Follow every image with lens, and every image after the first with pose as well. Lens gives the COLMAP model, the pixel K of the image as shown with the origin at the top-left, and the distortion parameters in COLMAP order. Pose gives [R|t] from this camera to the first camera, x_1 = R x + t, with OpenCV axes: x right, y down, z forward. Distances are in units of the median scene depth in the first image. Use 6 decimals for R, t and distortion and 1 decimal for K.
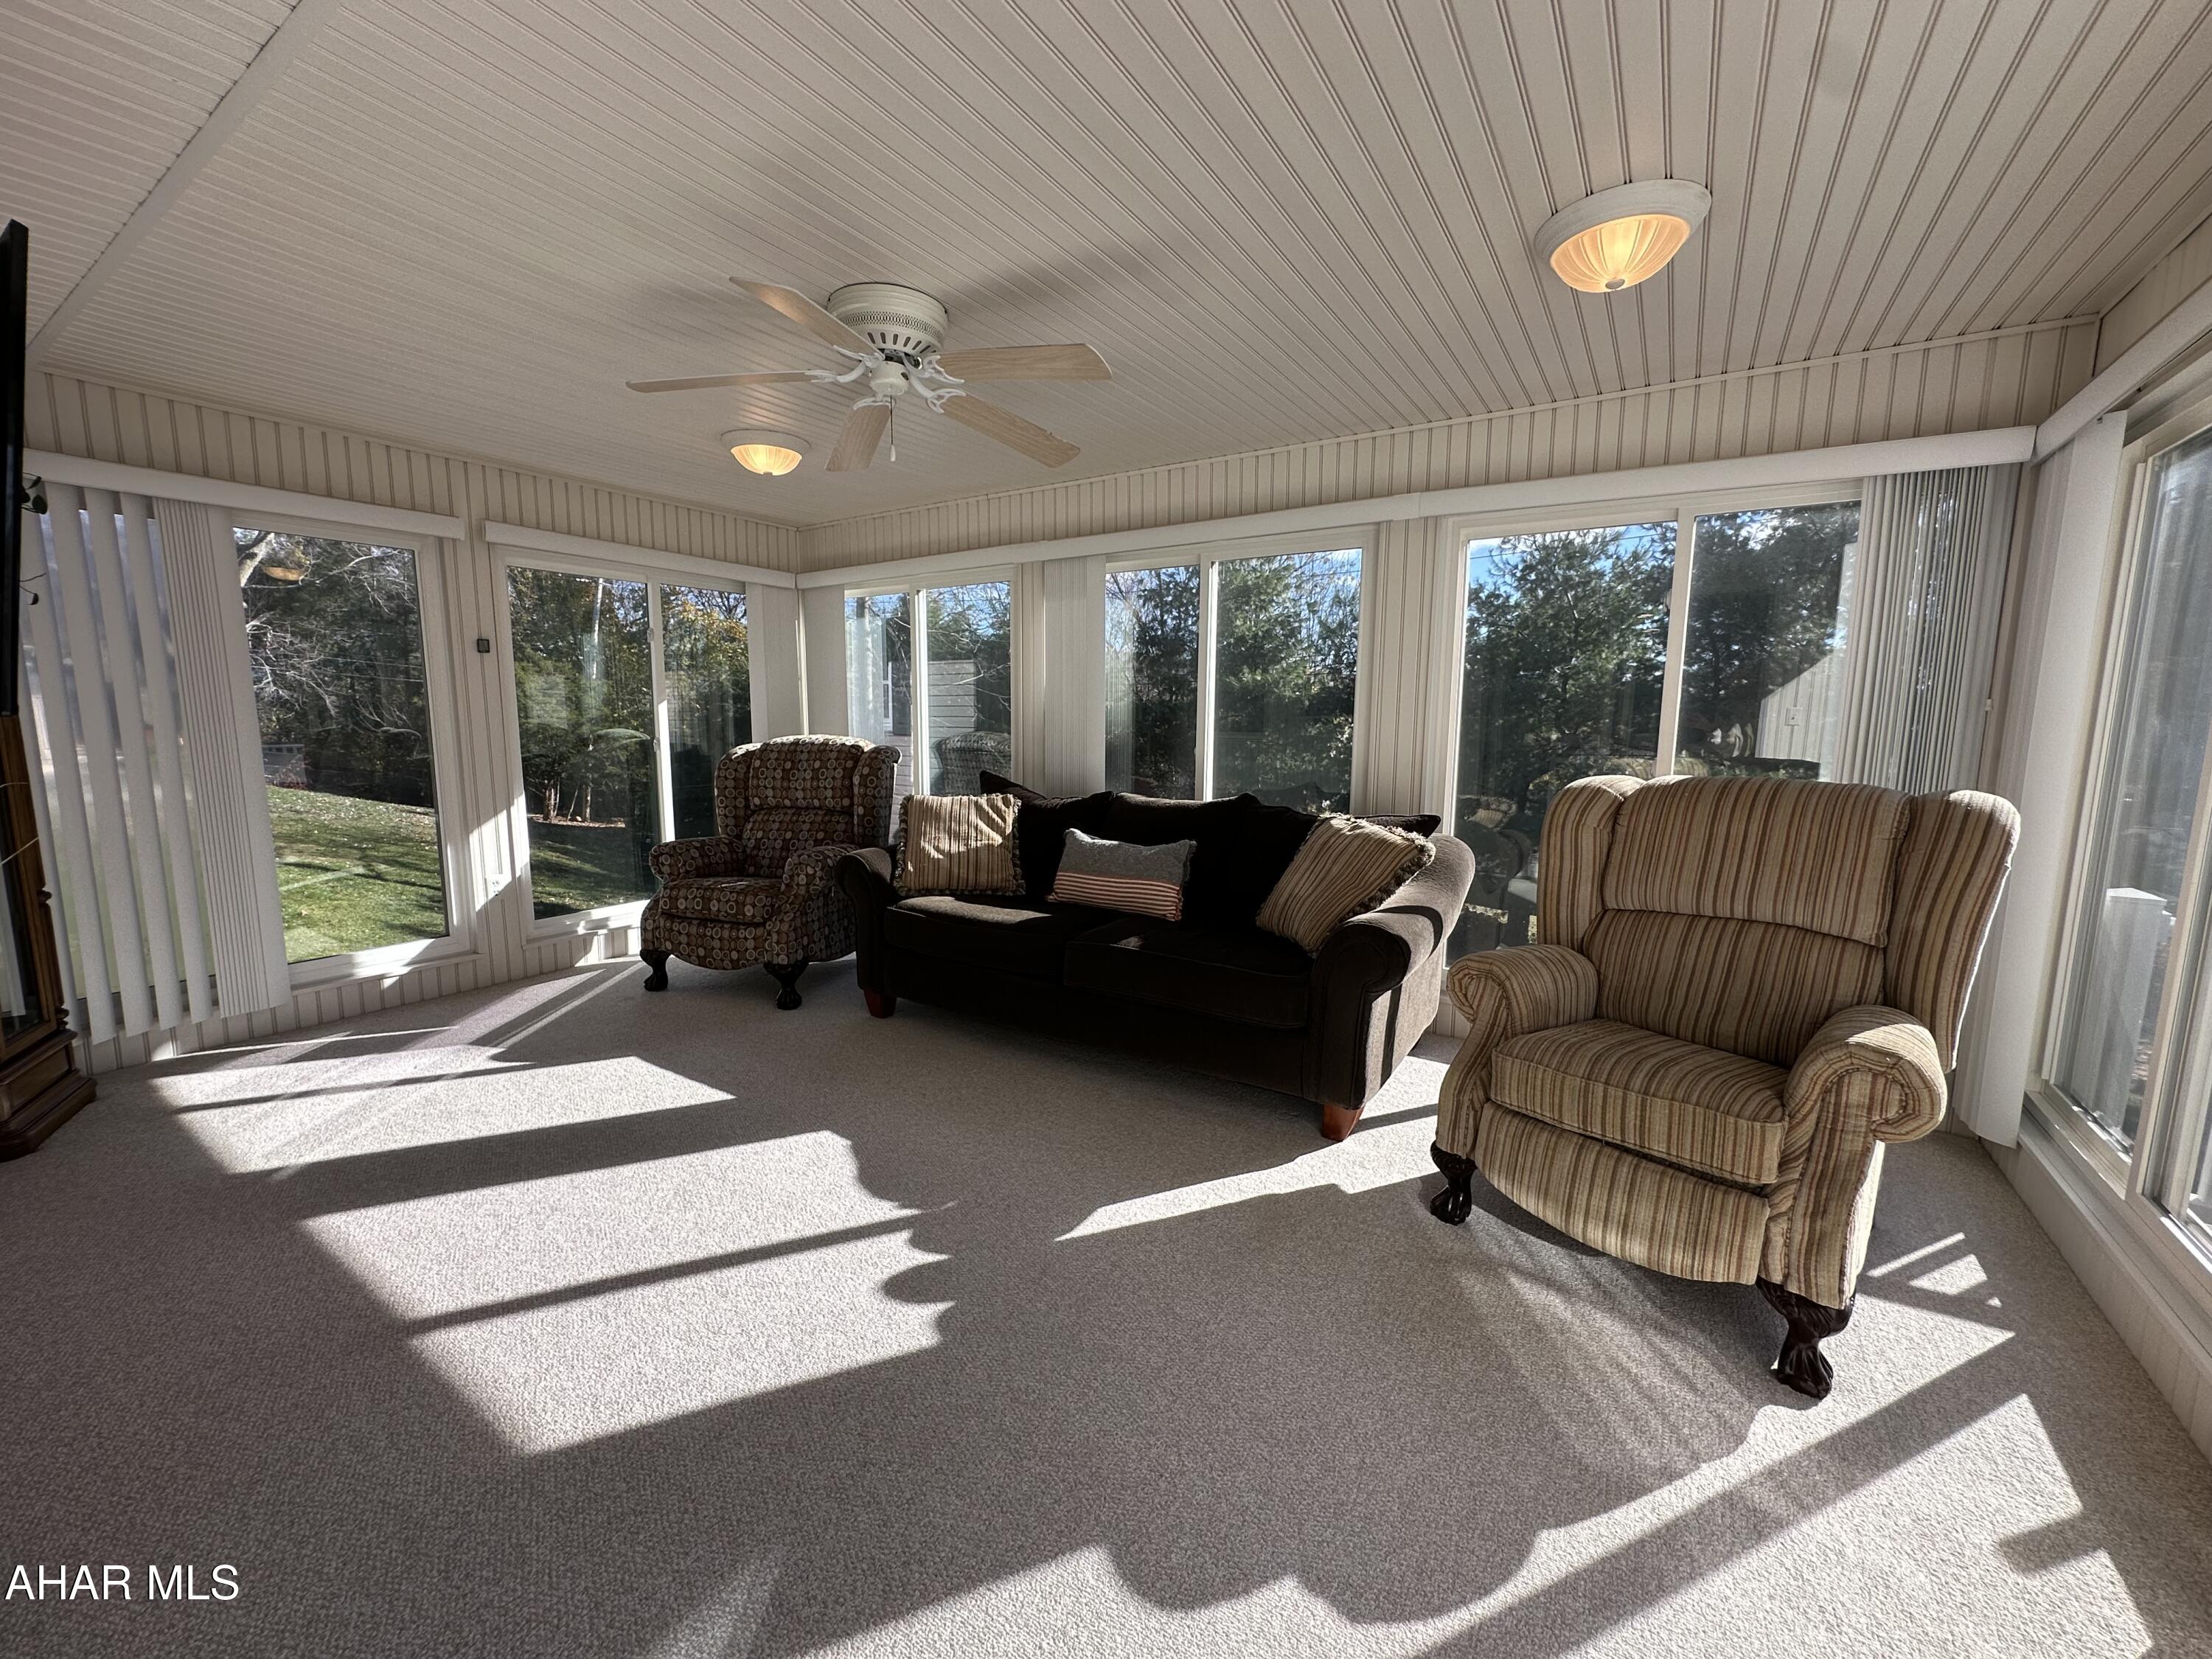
lens RADIAL K [[877.2, 0, 1107.0], [0, 877.2, 836.2], [0, 0, 1]] dist [-0.003891, 0.000779]
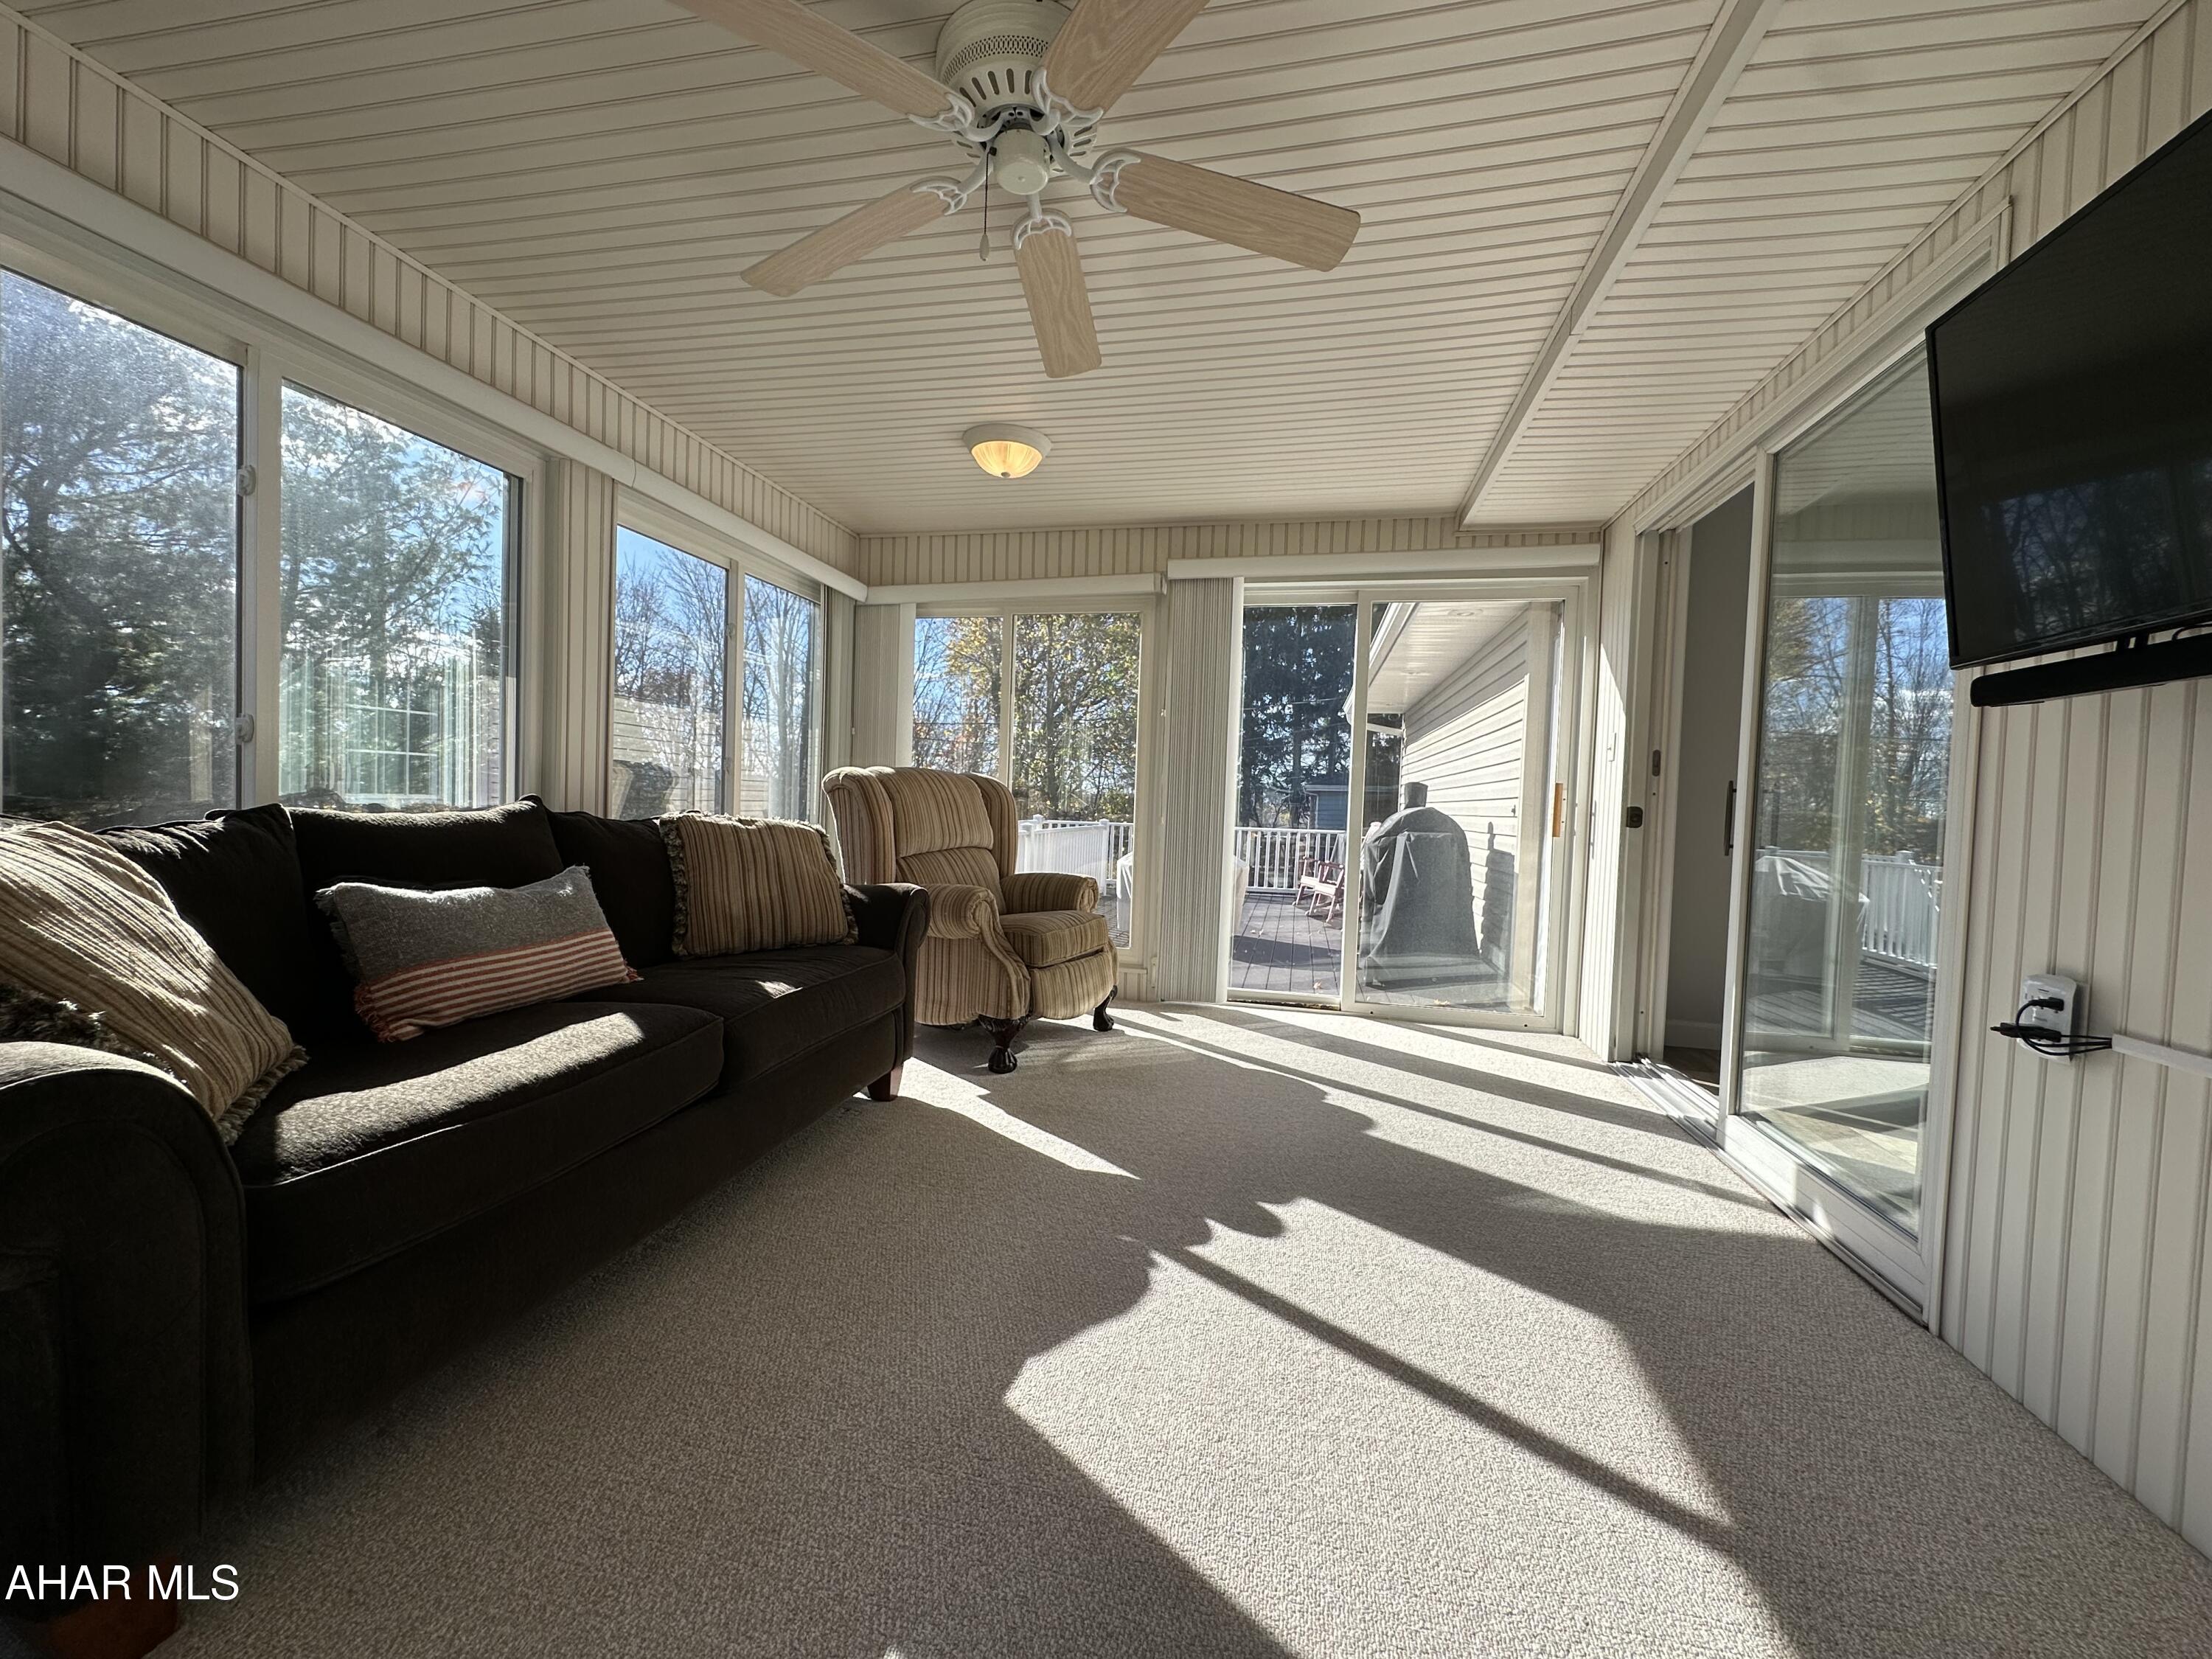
lens RADIAL K [[877.2, 0, 1108.6], [0, 877.2, 826.9], [0, 0, 1]] dist [-0.003891, 0.000779]
pose [[-0.344543, -0.048586, 0.937512, -1.089238], [0.093110, 0.991967, 0.085627, -0.069633], [-0.934142, 0.116794, -0.337252, 1.417906]]
